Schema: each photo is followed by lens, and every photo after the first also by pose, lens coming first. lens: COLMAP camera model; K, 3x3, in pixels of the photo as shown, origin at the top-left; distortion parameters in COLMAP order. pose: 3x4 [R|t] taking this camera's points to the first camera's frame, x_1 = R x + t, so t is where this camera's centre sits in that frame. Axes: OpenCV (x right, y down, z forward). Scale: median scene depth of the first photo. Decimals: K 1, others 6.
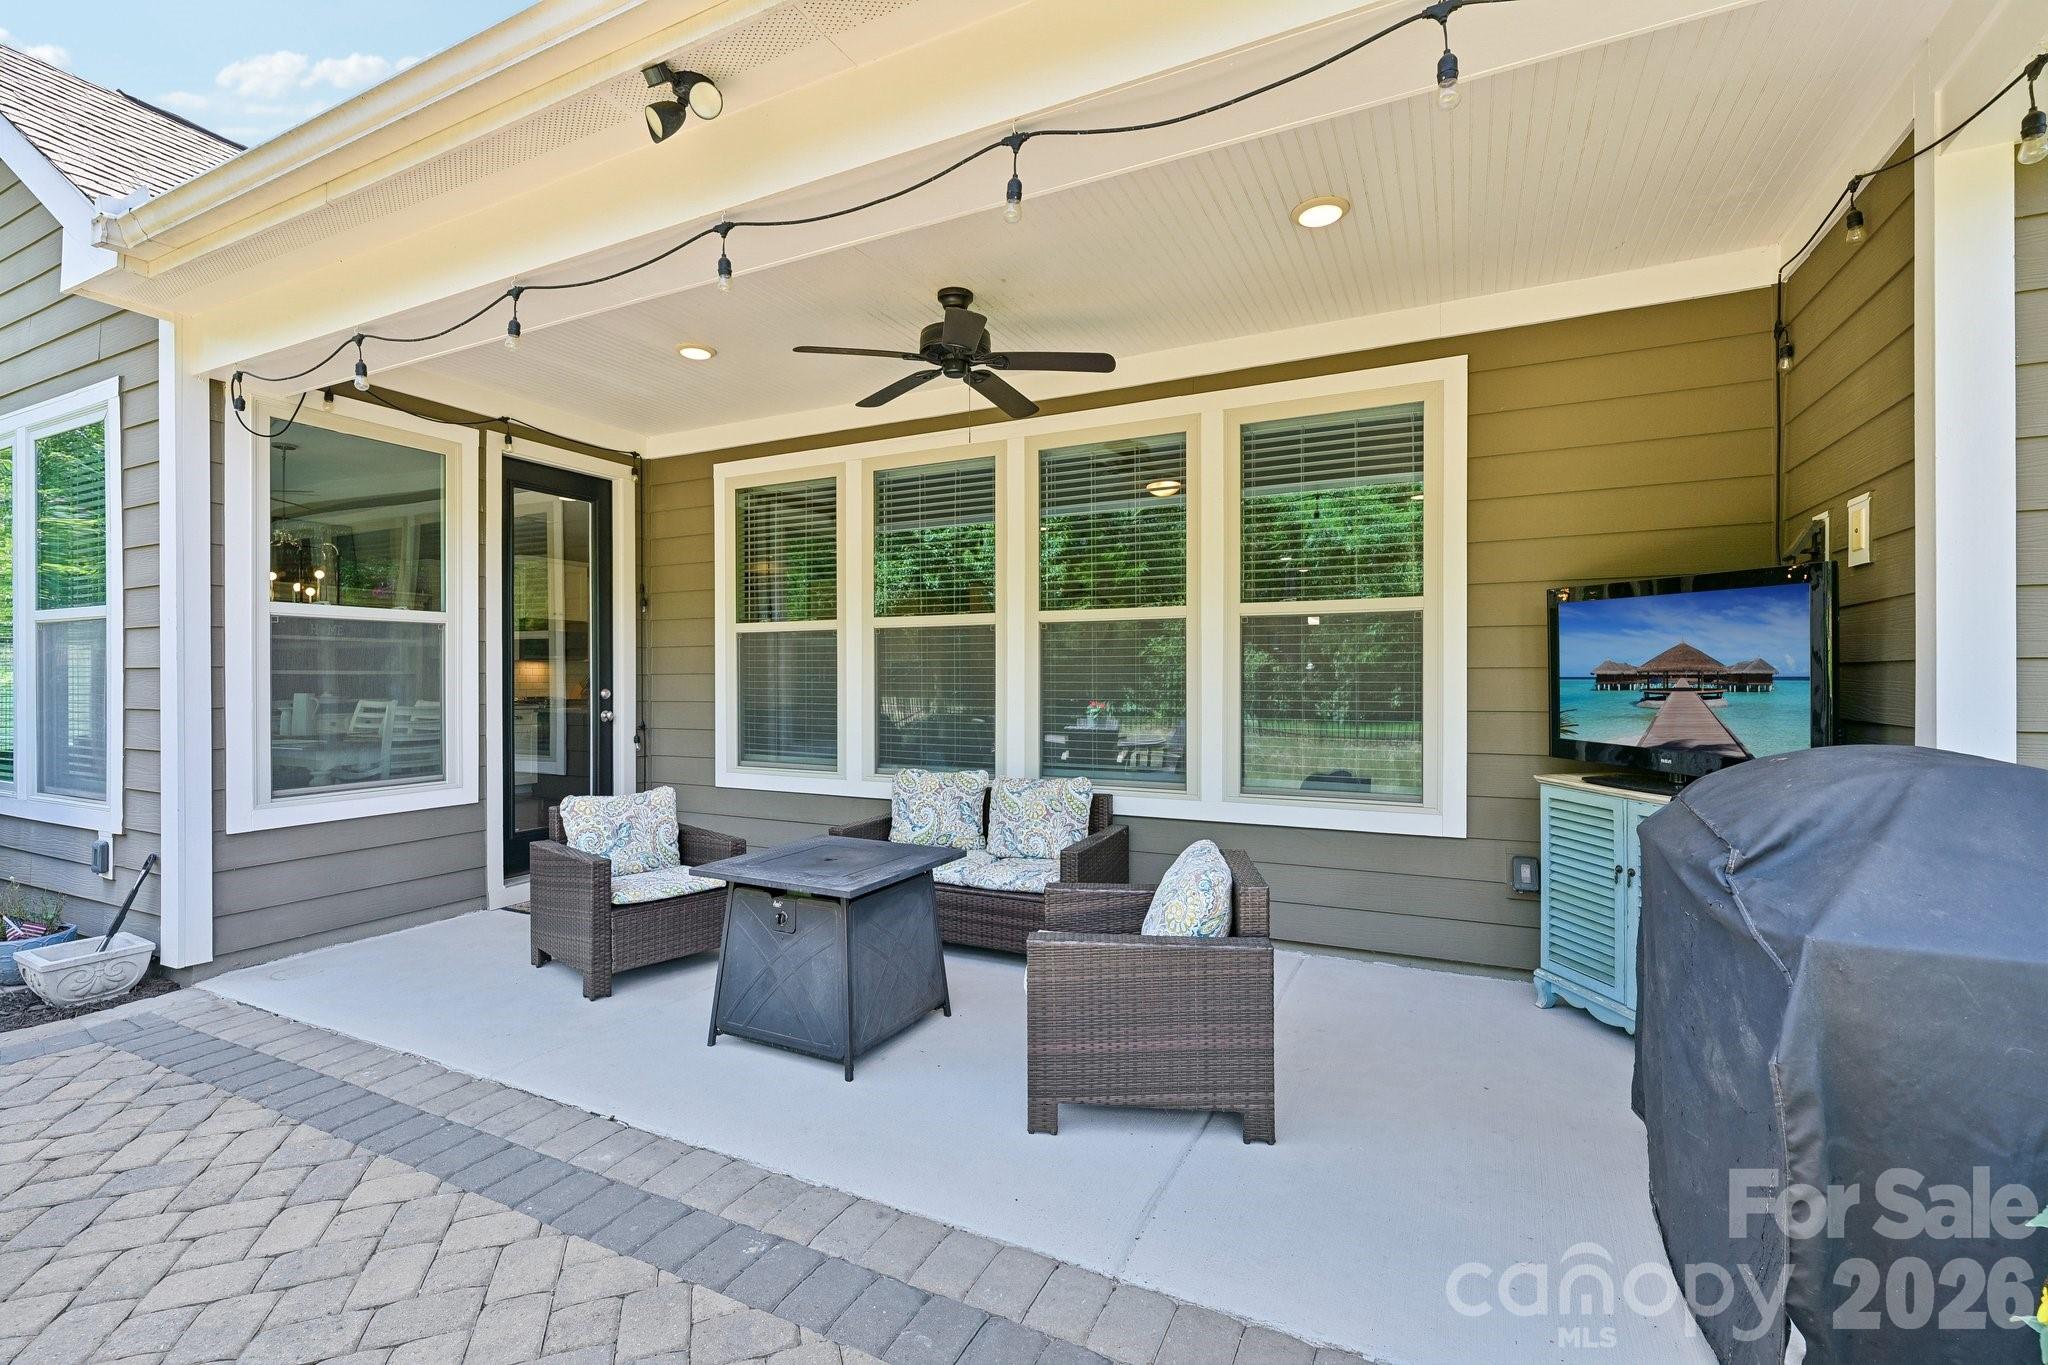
lens RADIAL K [[894.4, 0, 1024.0], [0, 894.4, 682.5], [0, 0, 1]] dist [-0.000214, 0.000158]
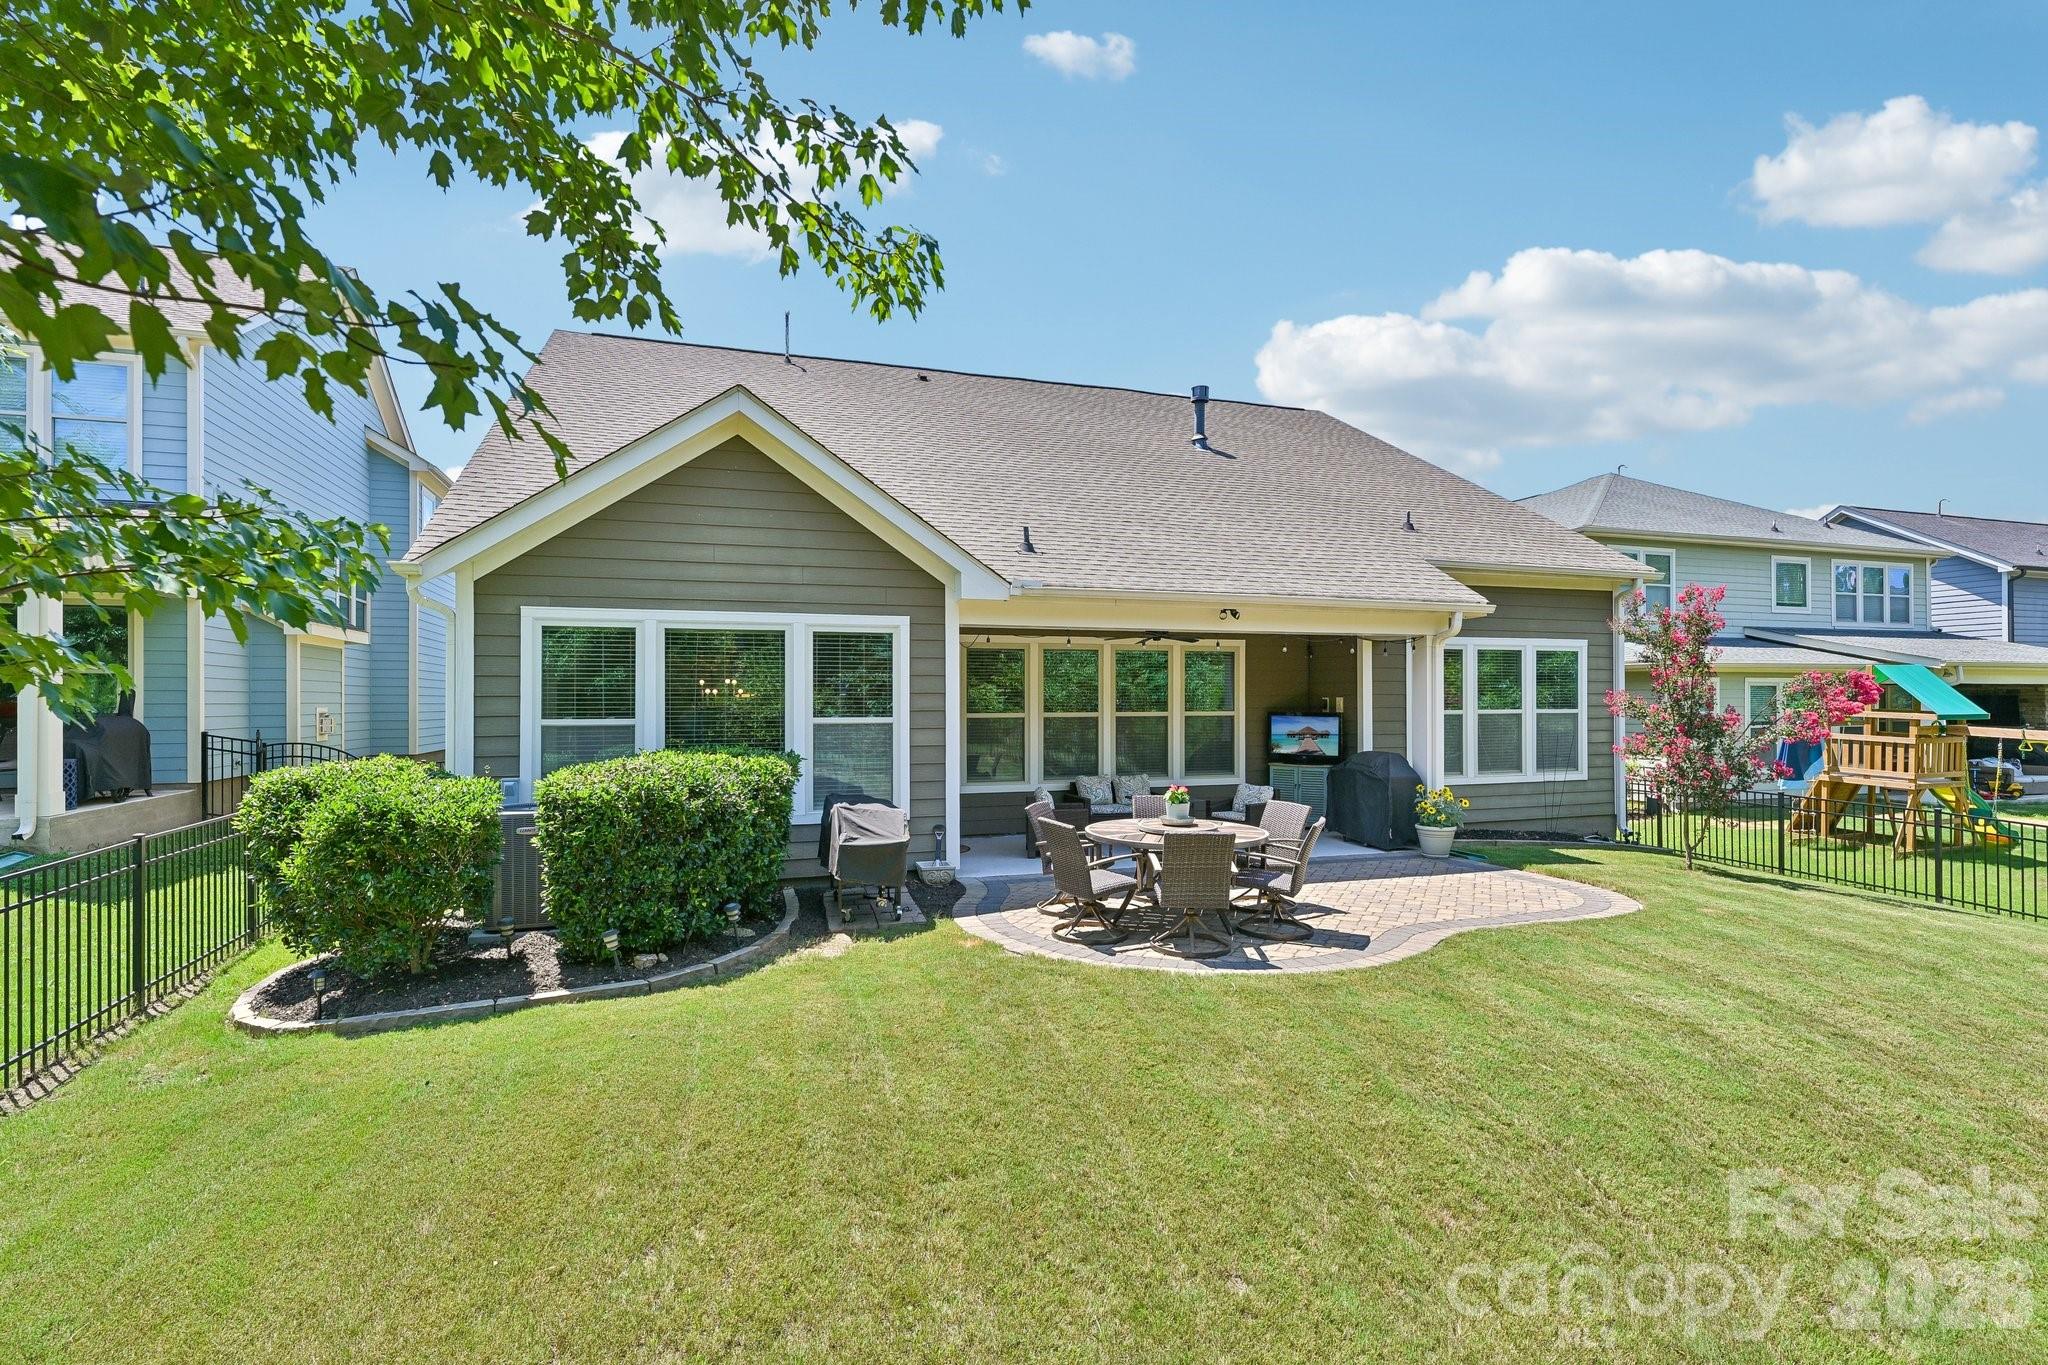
lens RADIAL K [[991.8, 0, 1024.0], [0, 991.8, 682.5], [0, 0, 1]] dist [0.000170, 0.000002]
pose [[0.703184, 0.011543, 0.710914, -2.607146], [-0.000340, 0.999874, -0.015899, -0.139331], [-0.711008, 0.010939, 0.703099, -0.975753]]
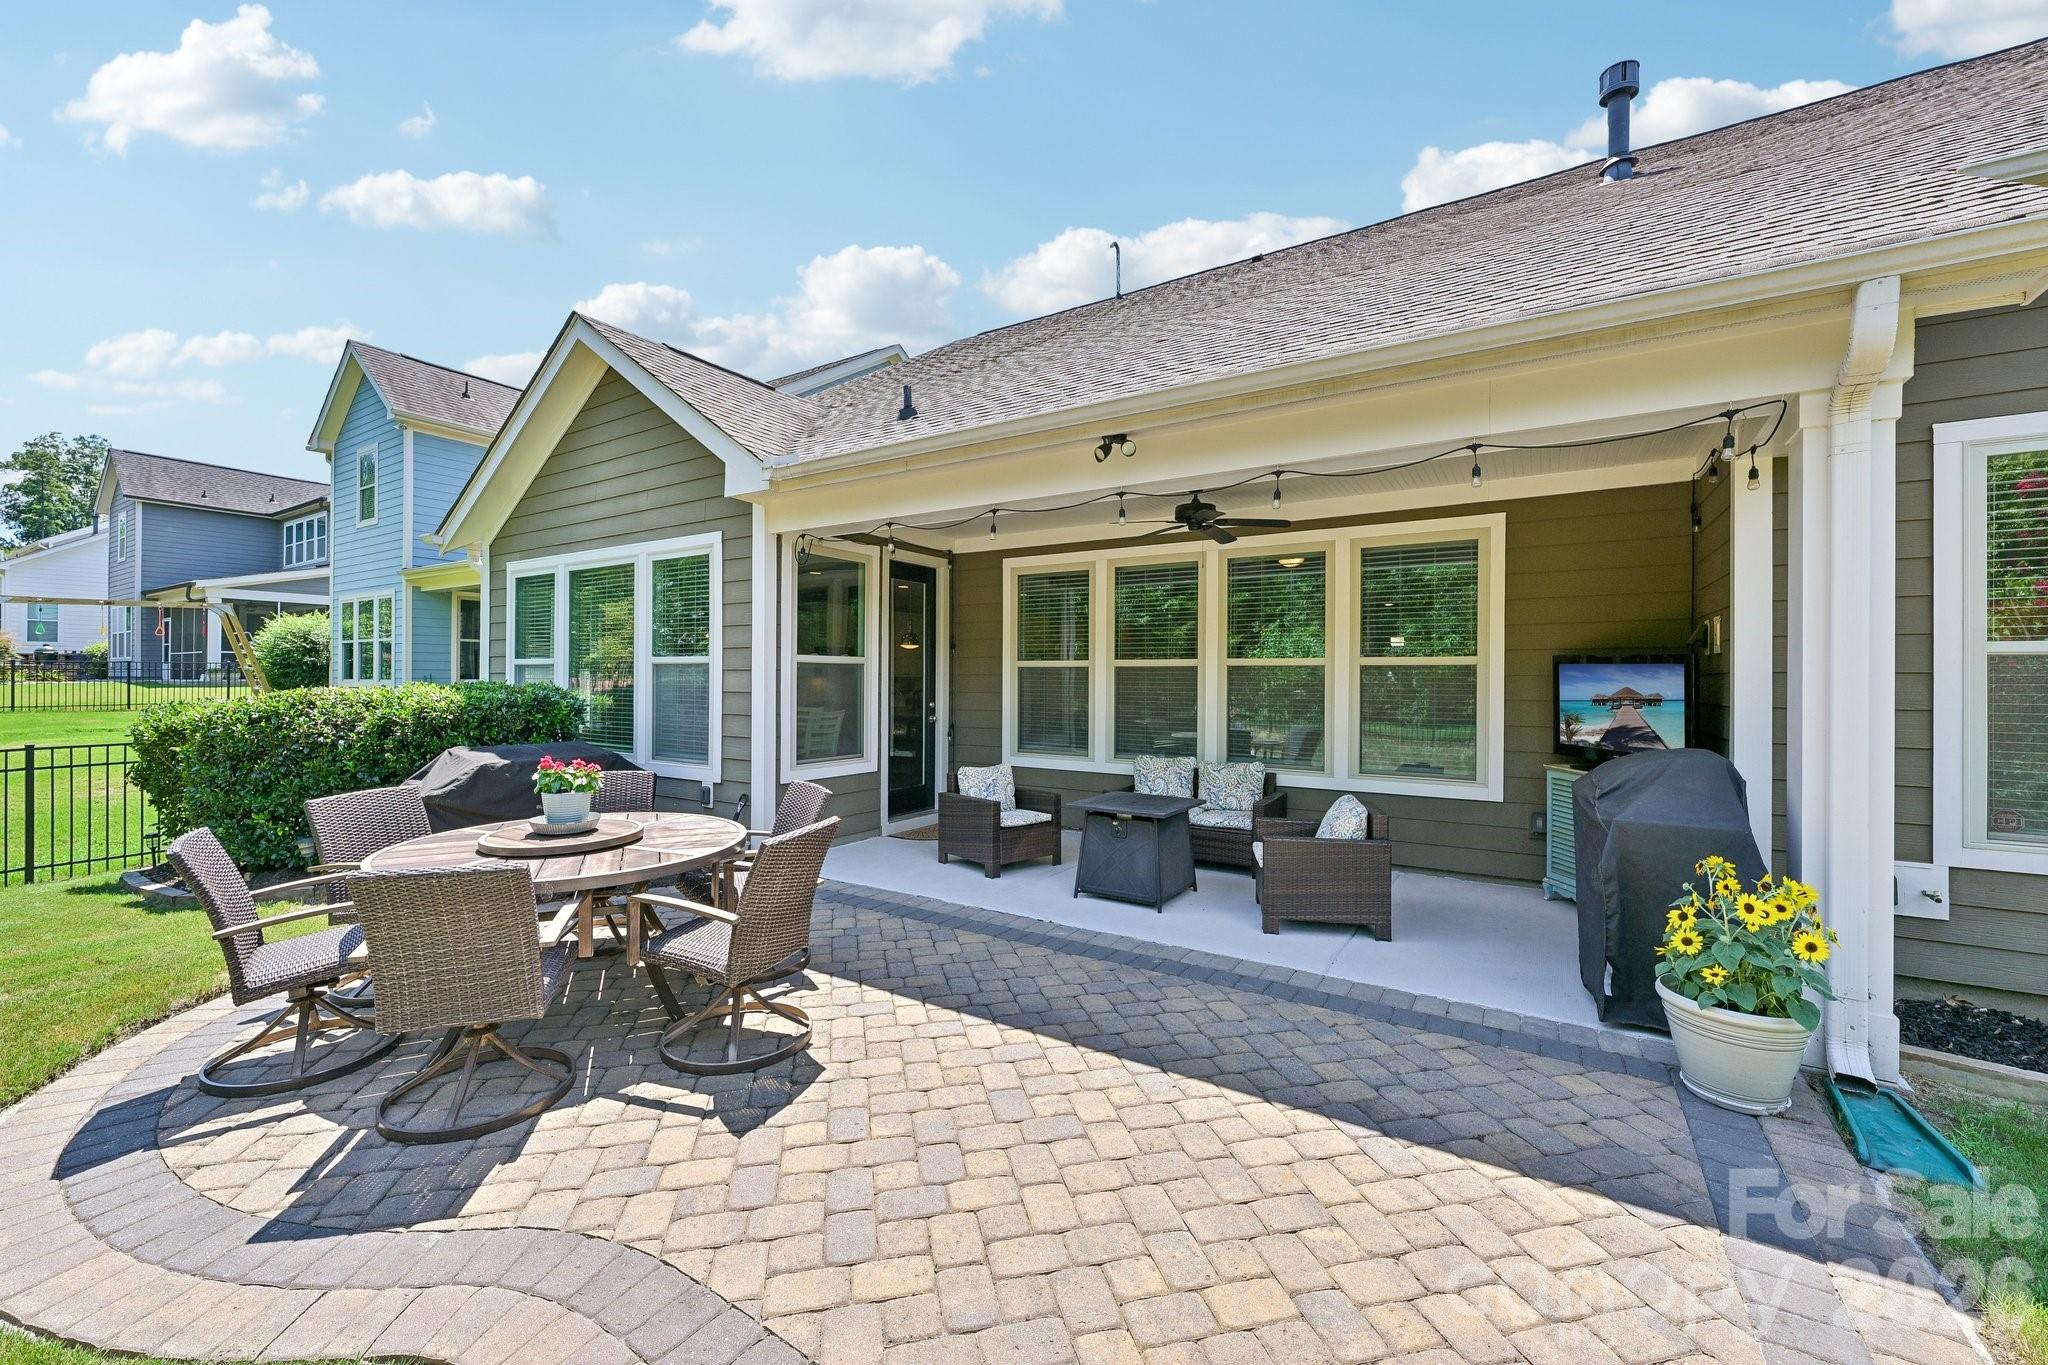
lens RADIAL K [[809.9, 0, 1024.0], [0, 809.9, 682.5], [0, 0, 1]] dist [-0.001211, 0.000178]
pose [[0.993906, 0.008315, -0.109918, -0.221523], [-0.008574, 0.999961, -0.001885, -0.037050], [0.109898, 0.002816, 0.993939, -0.578678]]
